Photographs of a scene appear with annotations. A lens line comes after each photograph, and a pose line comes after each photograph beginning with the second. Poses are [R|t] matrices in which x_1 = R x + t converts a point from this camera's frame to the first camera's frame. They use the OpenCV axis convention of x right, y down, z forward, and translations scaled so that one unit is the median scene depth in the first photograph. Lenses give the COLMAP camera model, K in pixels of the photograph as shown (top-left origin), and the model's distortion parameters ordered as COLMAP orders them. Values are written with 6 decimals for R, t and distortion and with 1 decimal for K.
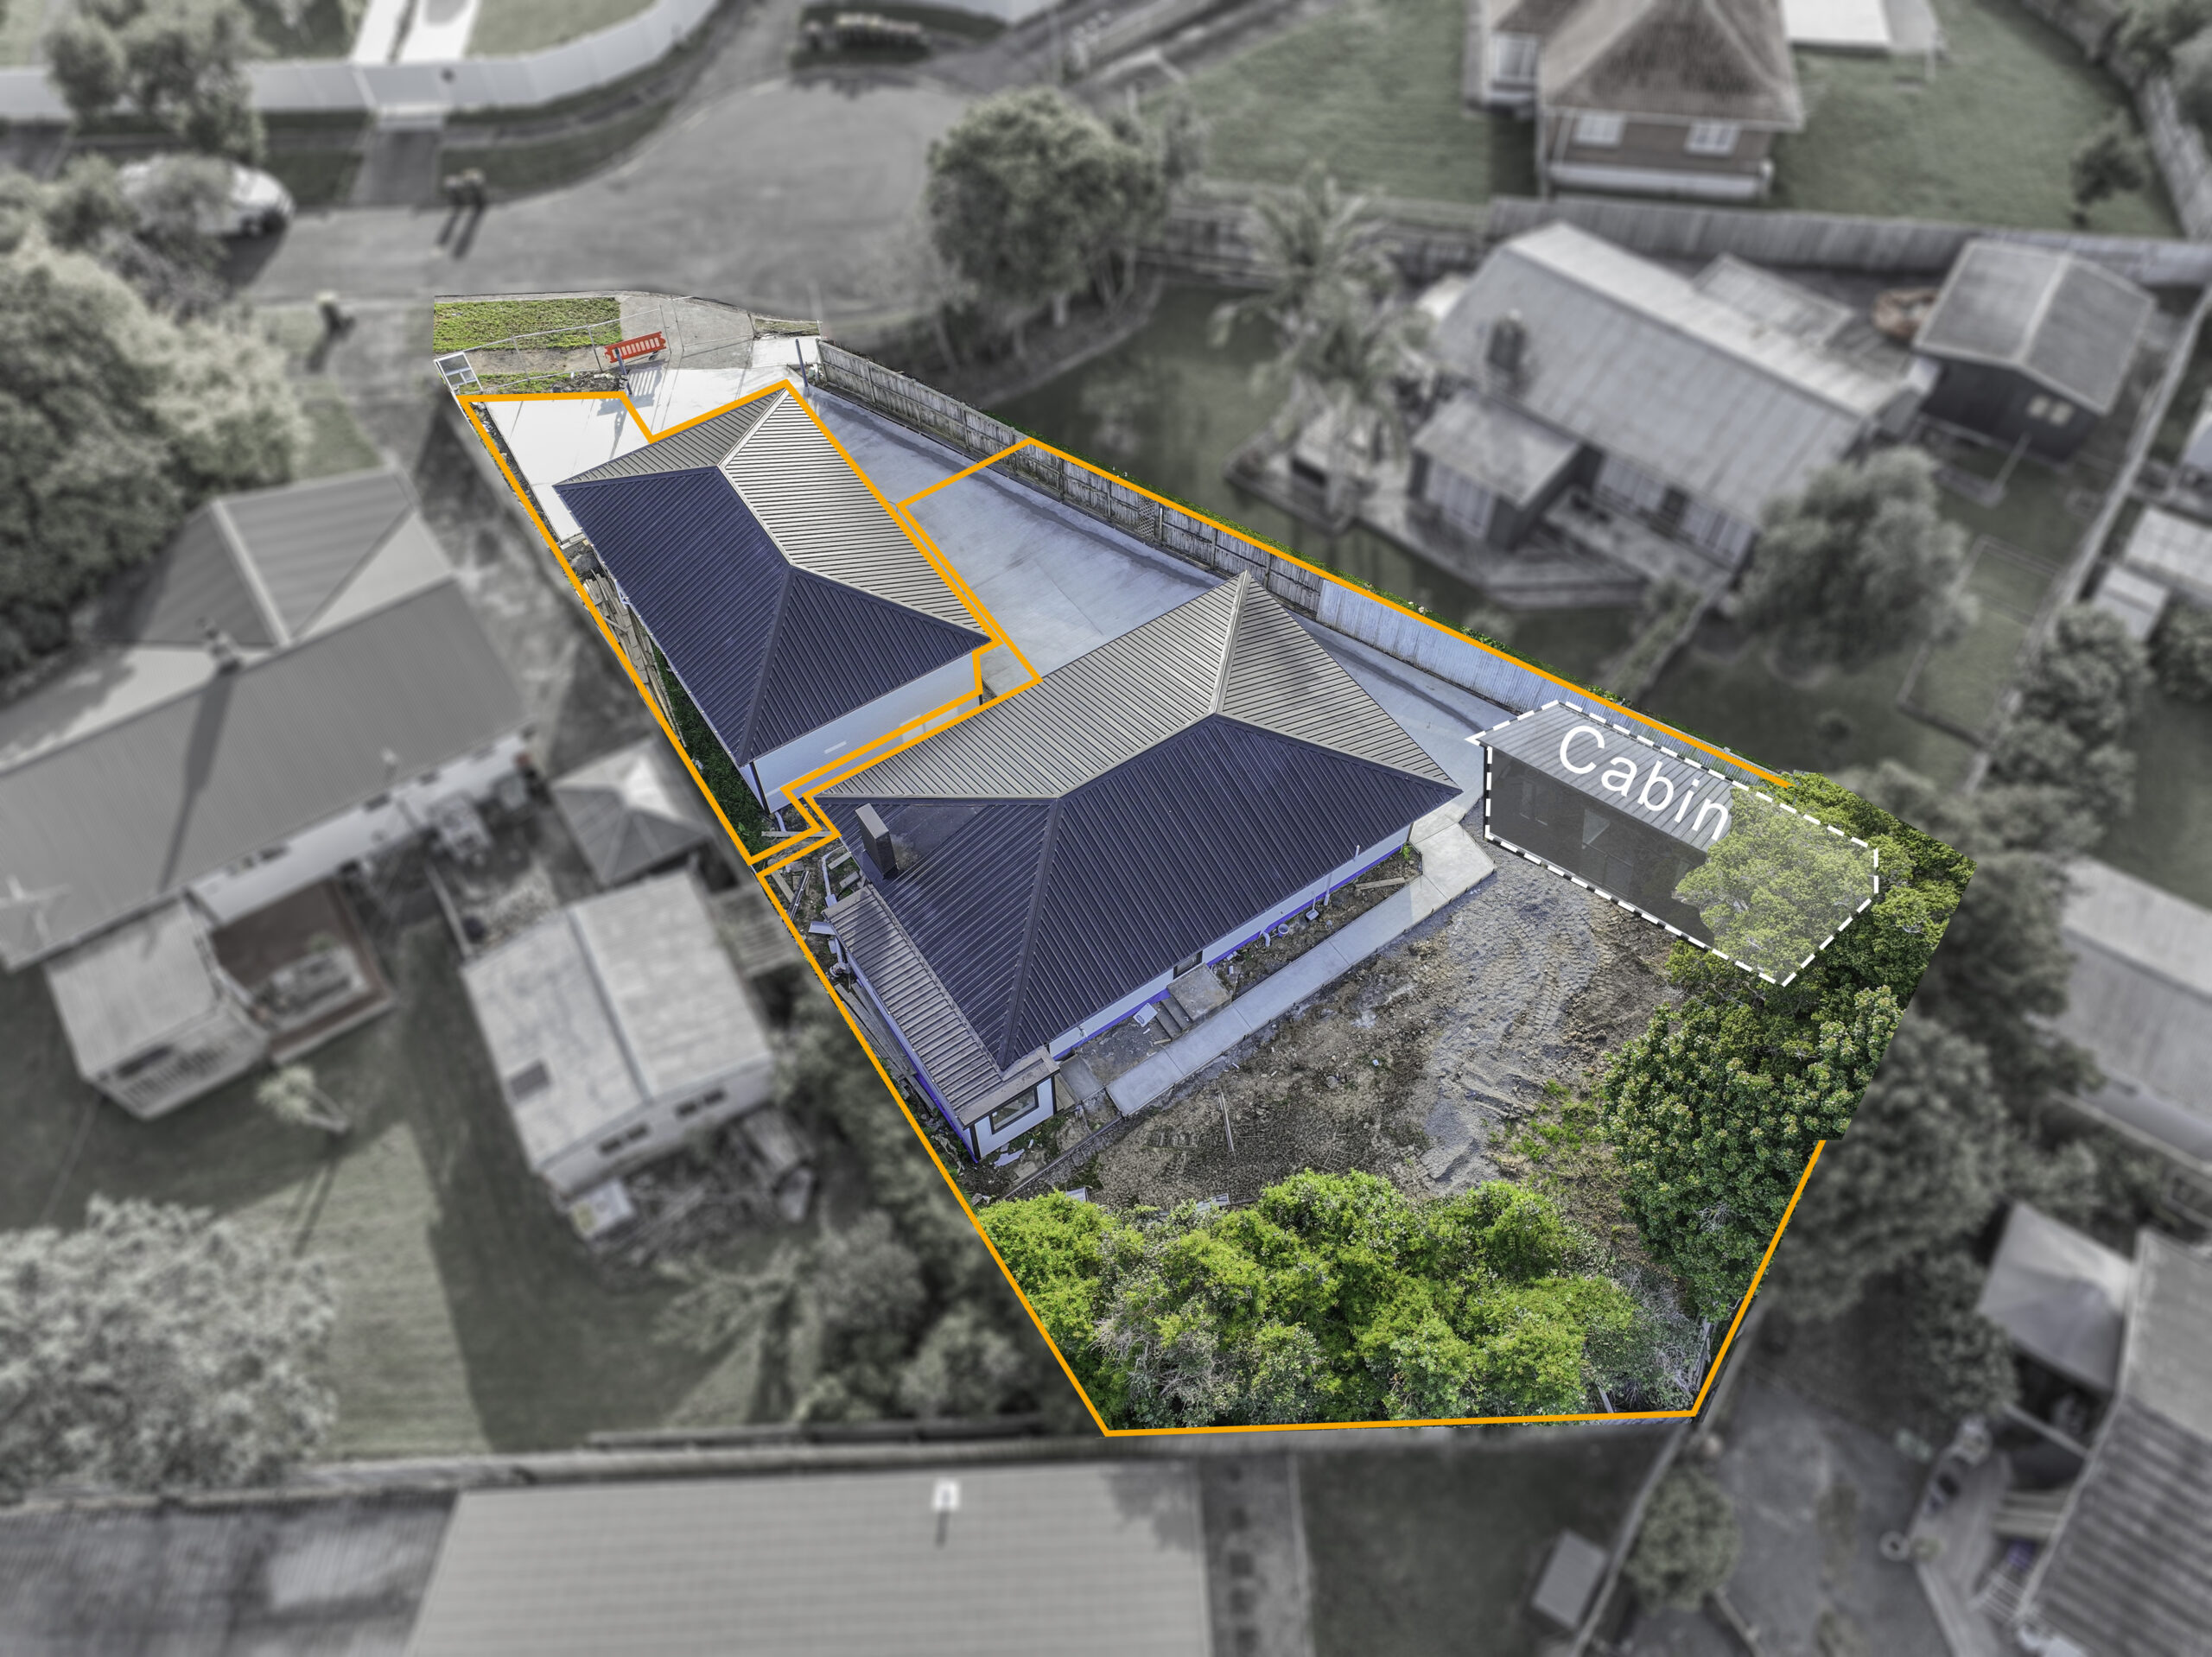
lens RADIAL K [[1556.7, 0, 1106.0], [0, 1556.7, 828.5], [0, 0, 1]] dist [0.014505, 0.001210]
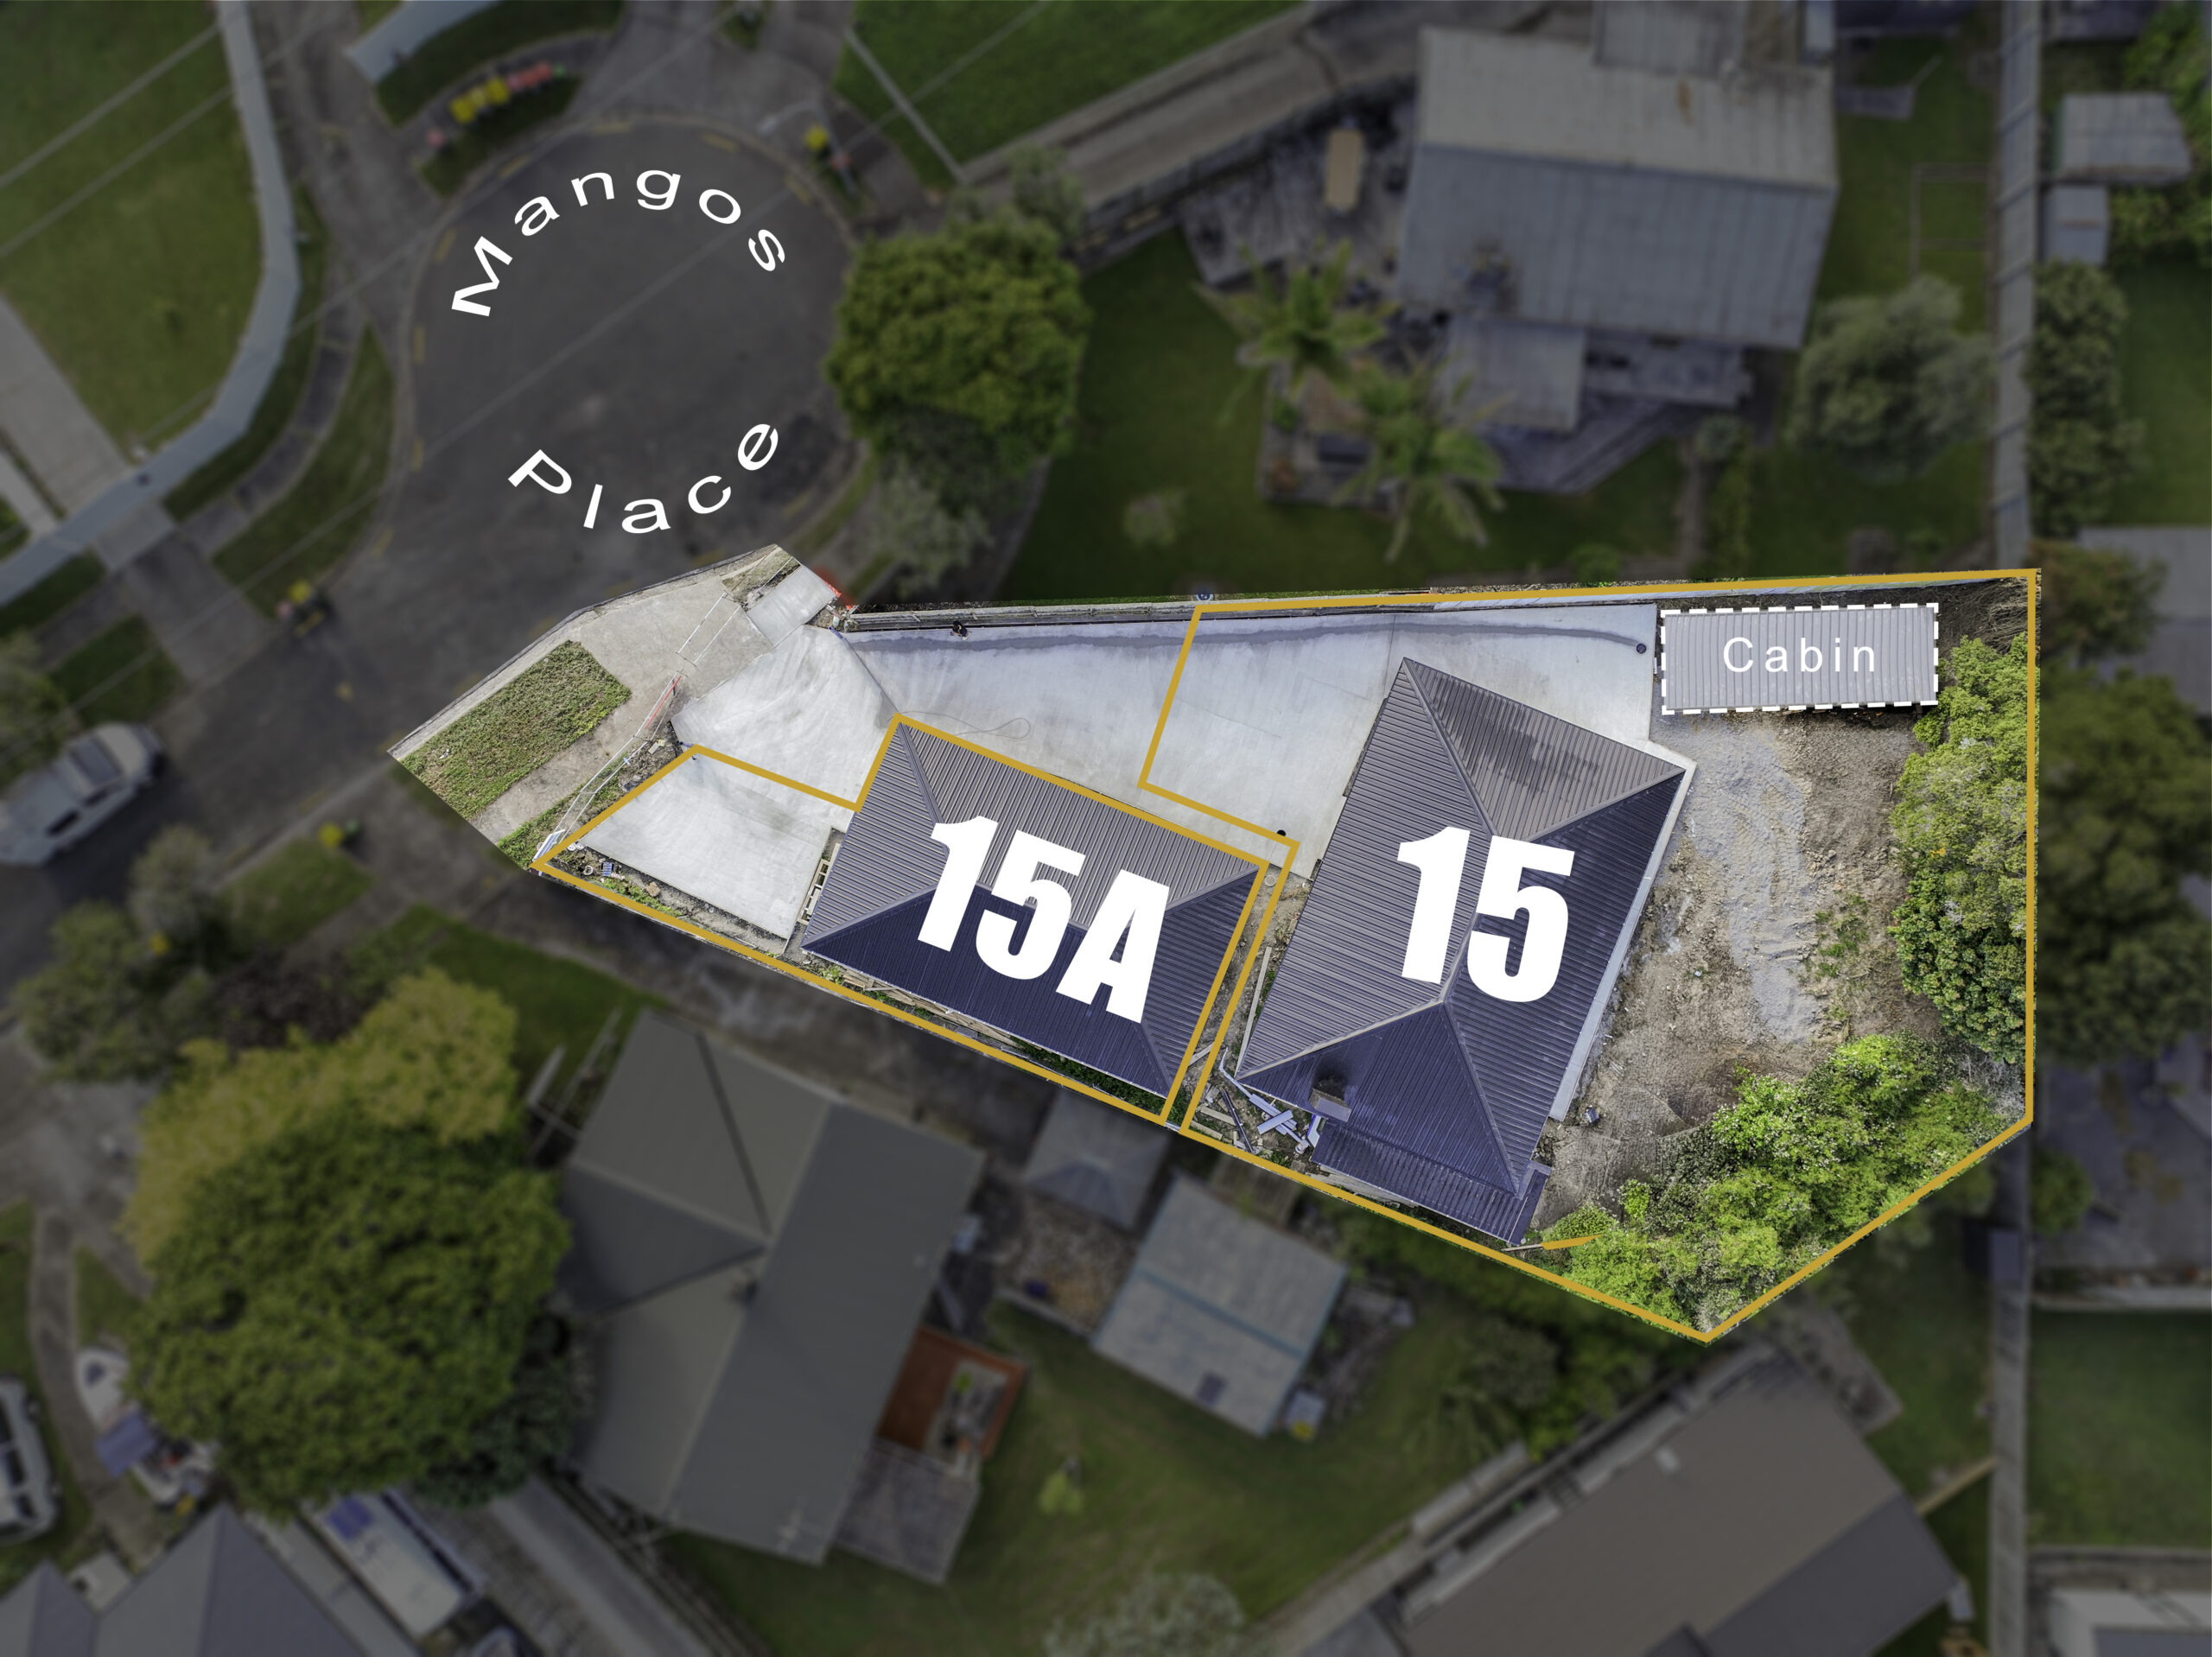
lens RADIAL K [[1556.7, 0, 1106.0], [0, 1556.7, 828.5], [0, 0, 1]] dist [0.014505, 0.001210]
pose [[0.830344, -0.557102, 0.012848, -0.176154], [0.467207, 0.708554, 0.528837, -0.816123], [-0.303720, -0.433114, 0.848626, 0.103731]]
